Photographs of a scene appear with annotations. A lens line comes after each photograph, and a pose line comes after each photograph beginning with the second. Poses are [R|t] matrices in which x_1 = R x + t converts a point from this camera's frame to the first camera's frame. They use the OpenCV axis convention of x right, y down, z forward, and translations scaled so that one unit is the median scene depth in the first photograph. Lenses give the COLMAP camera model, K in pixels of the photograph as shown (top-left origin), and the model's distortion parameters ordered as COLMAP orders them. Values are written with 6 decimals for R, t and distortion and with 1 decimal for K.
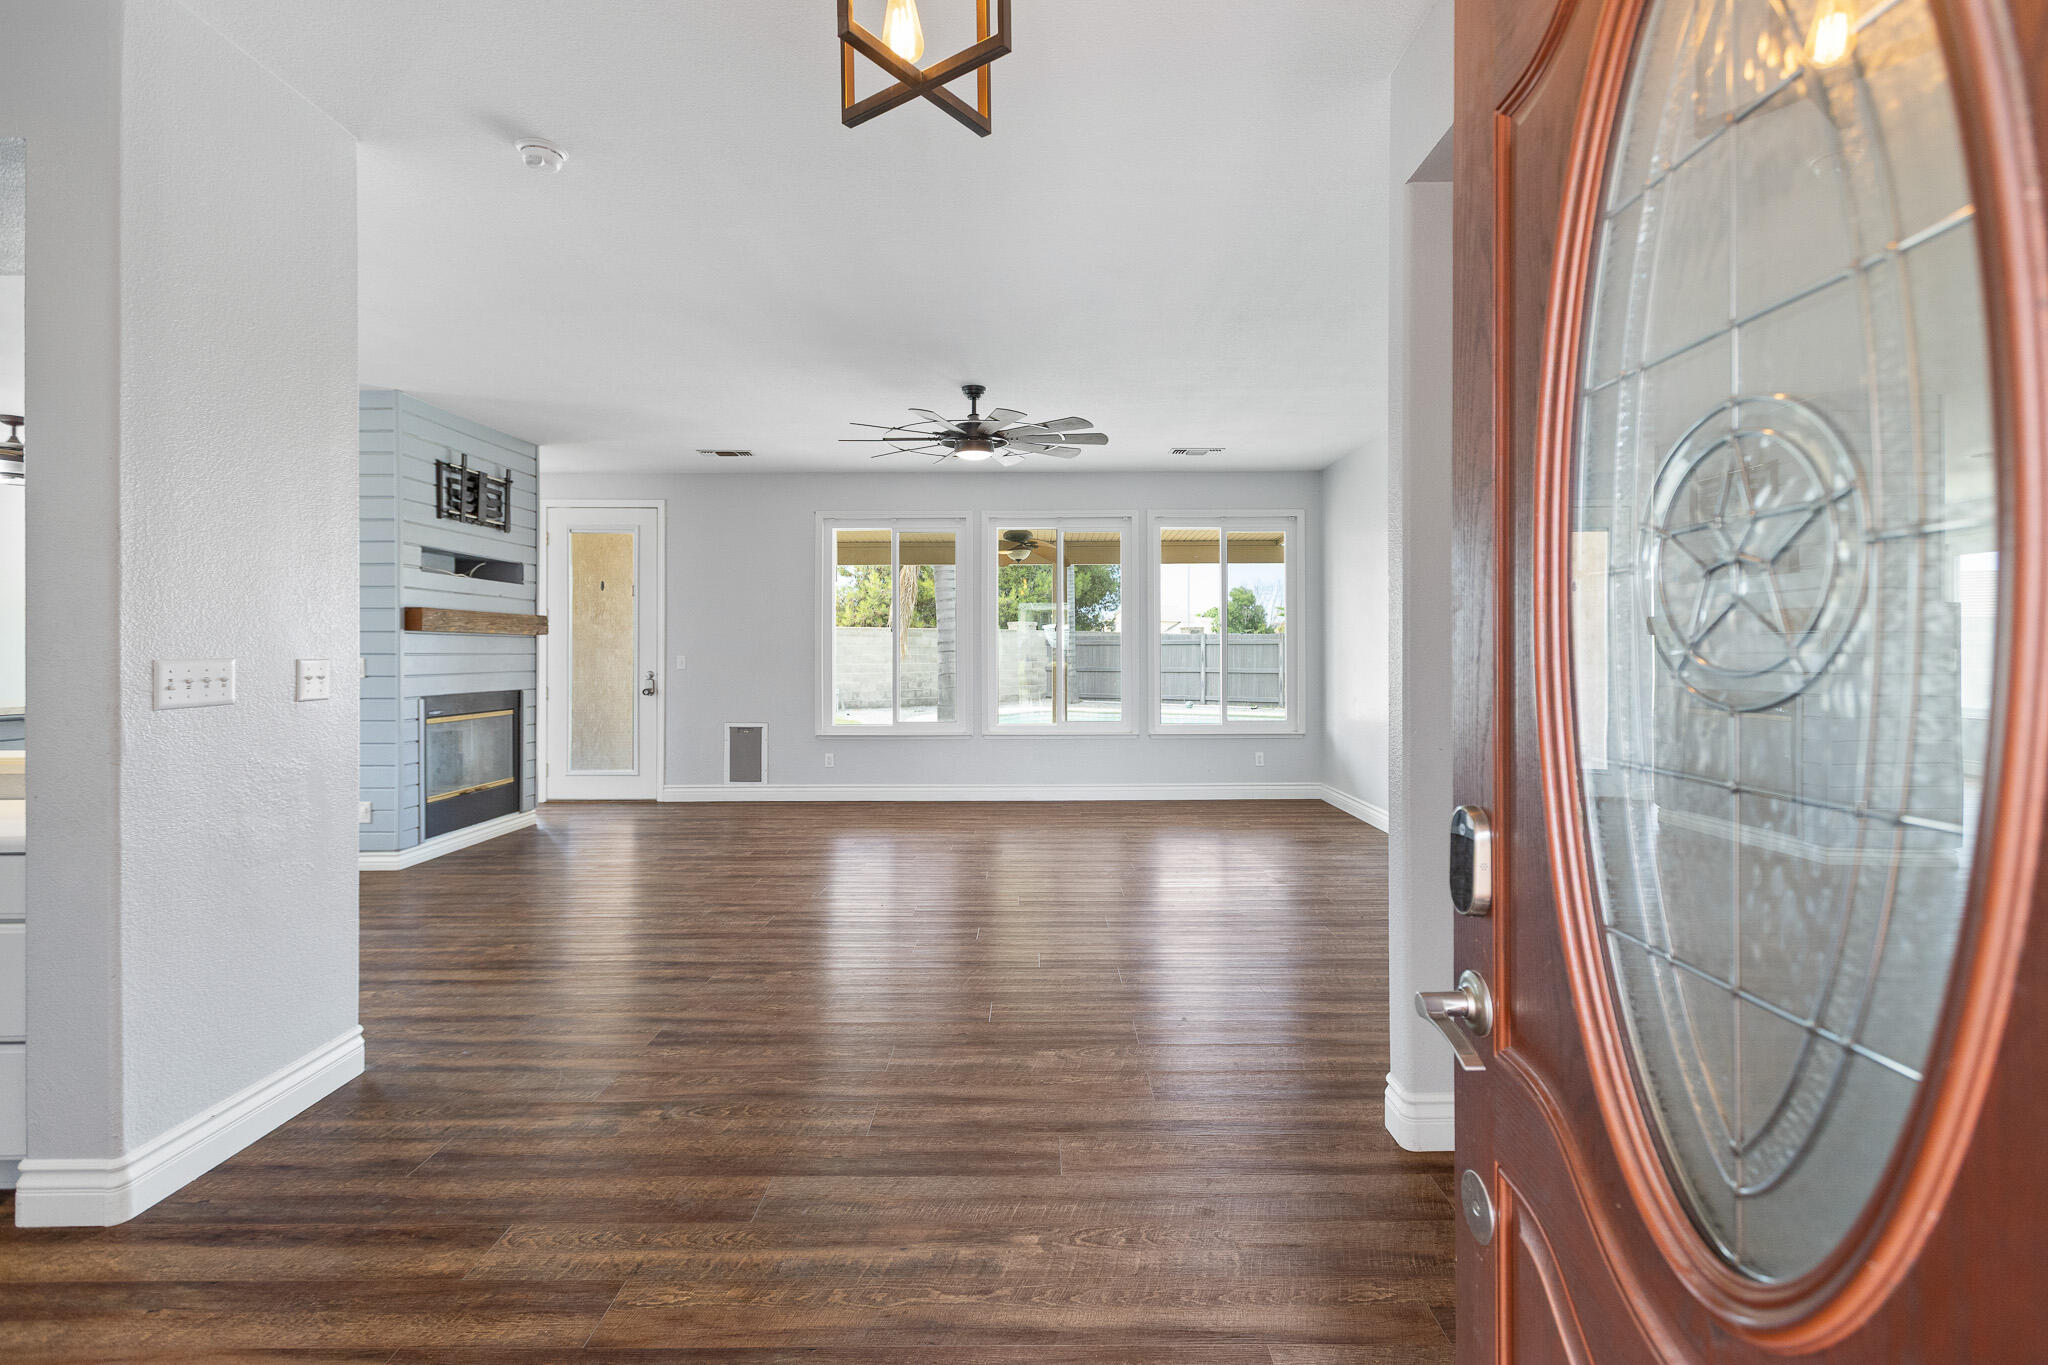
lens RADIAL K [[928.7, 0, 1022.9], [0, 928.7, 649.0], [0, 0, 1]] dist [0.001292, 0.000695]
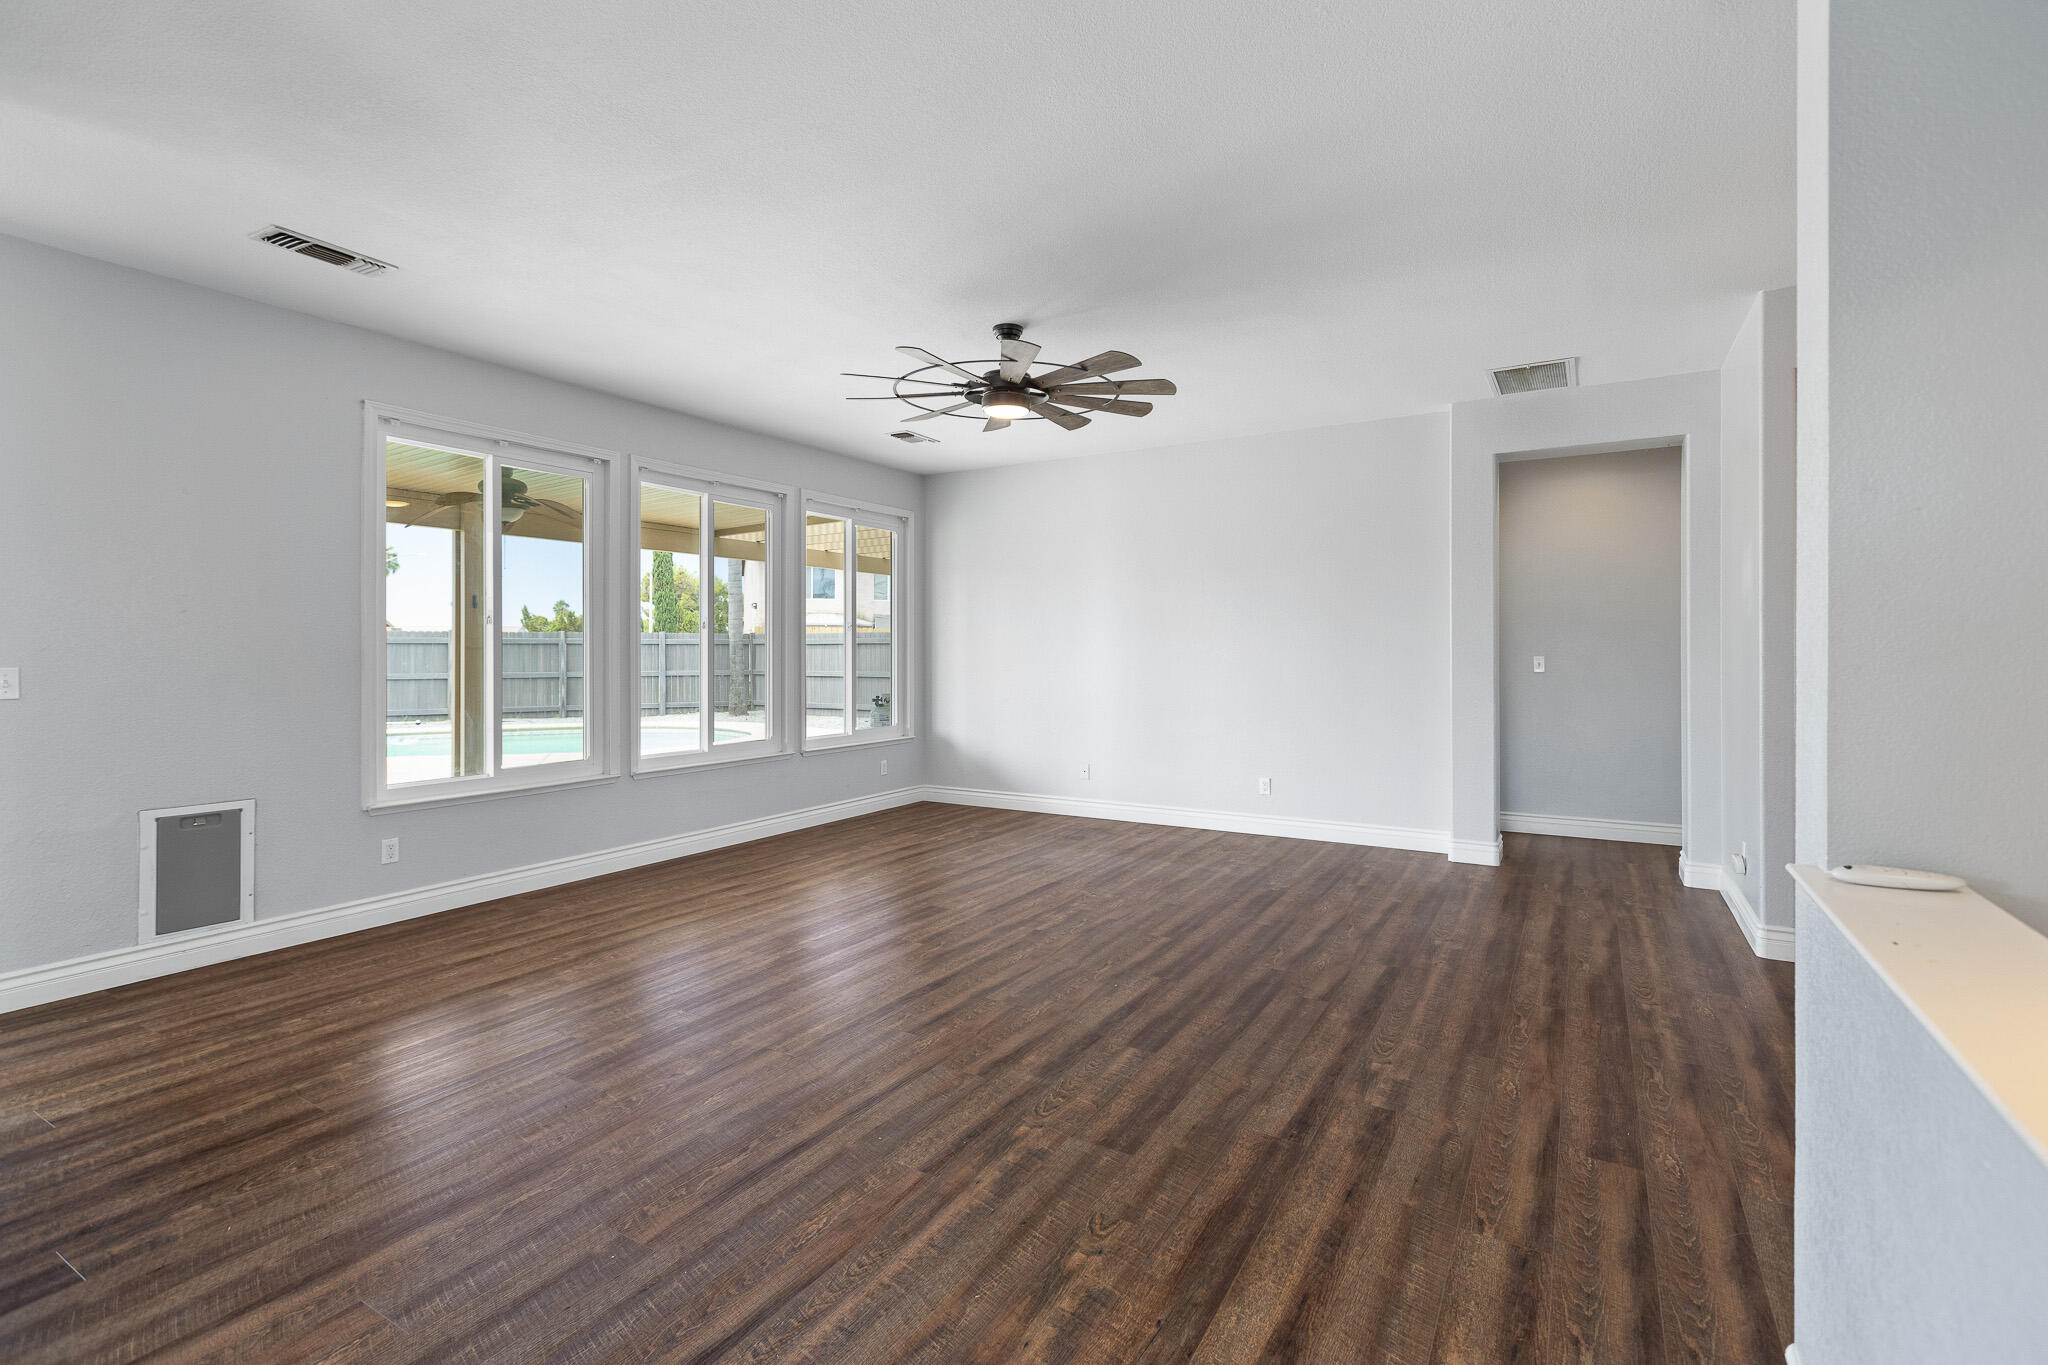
lens RADIAL K [[928.7, 0, 1022.9], [0, 928.7, 649.0], [0, 0, 1]] dist [0.001292, 0.000695]
pose [[0.507796, 0.001074, 0.861477, -0.657201], [-0.002051, 0.999998, -0.000038, -0.003884], [-0.861475, -0.001748, 0.507797, 0.507512]]
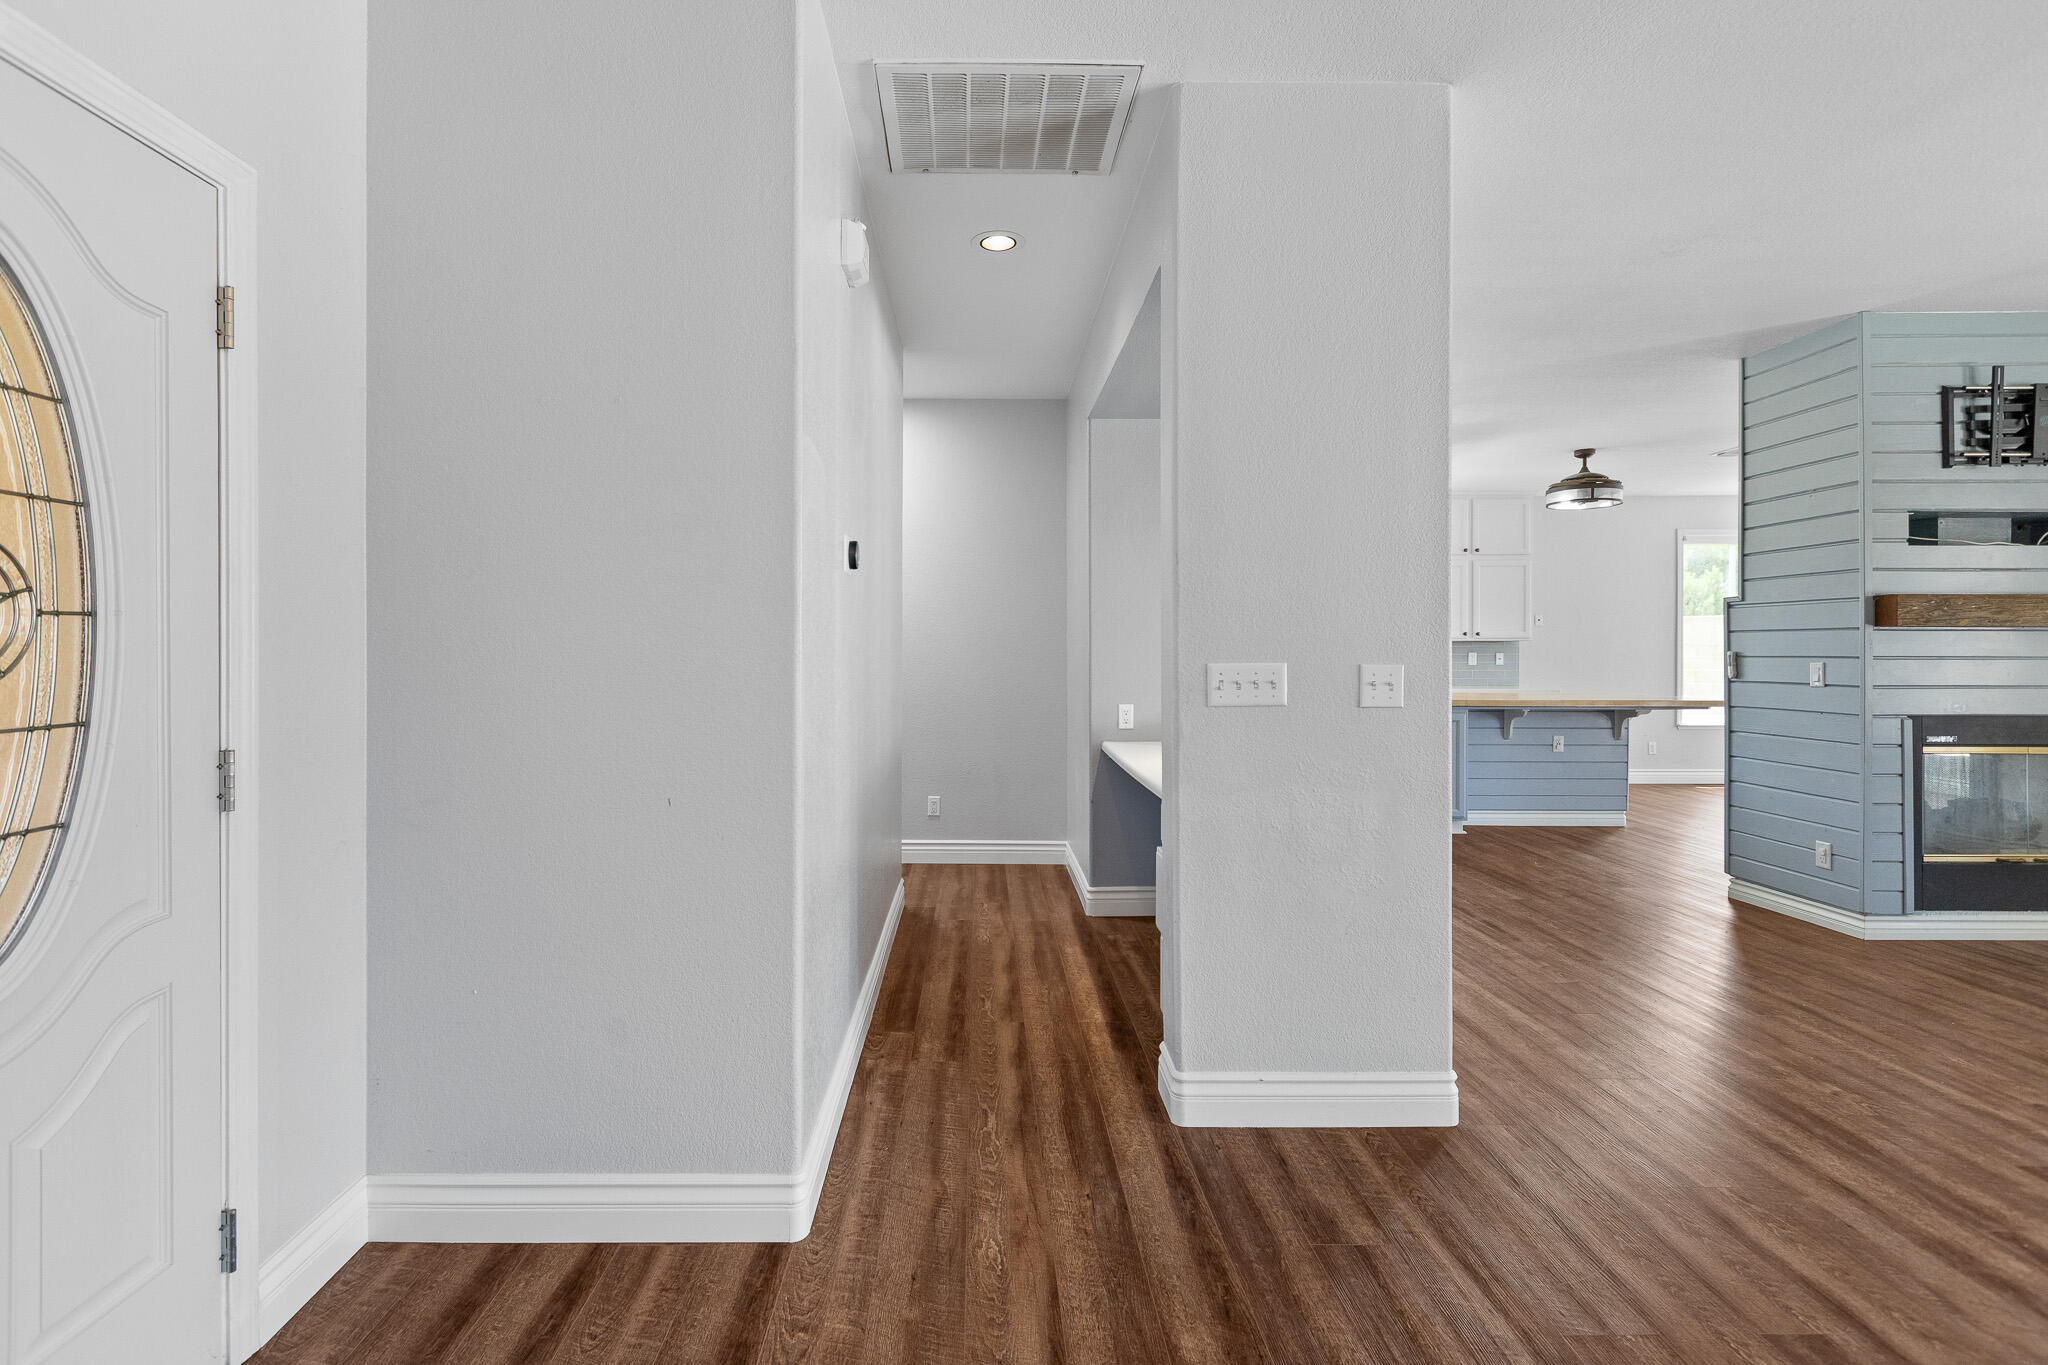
lens RADIAL K [[942.3, 0, 981.9], [0, 942.3, 655.0], [0, 0, 1]] dist [0.002216, 0.000366]
pose [[0.012321, 0.004933, -0.999912, 0.085149], [0.002280, 0.999985, 0.004961, -0.001966], [0.999921, -0.002341, 0.012310, 0.239698]]
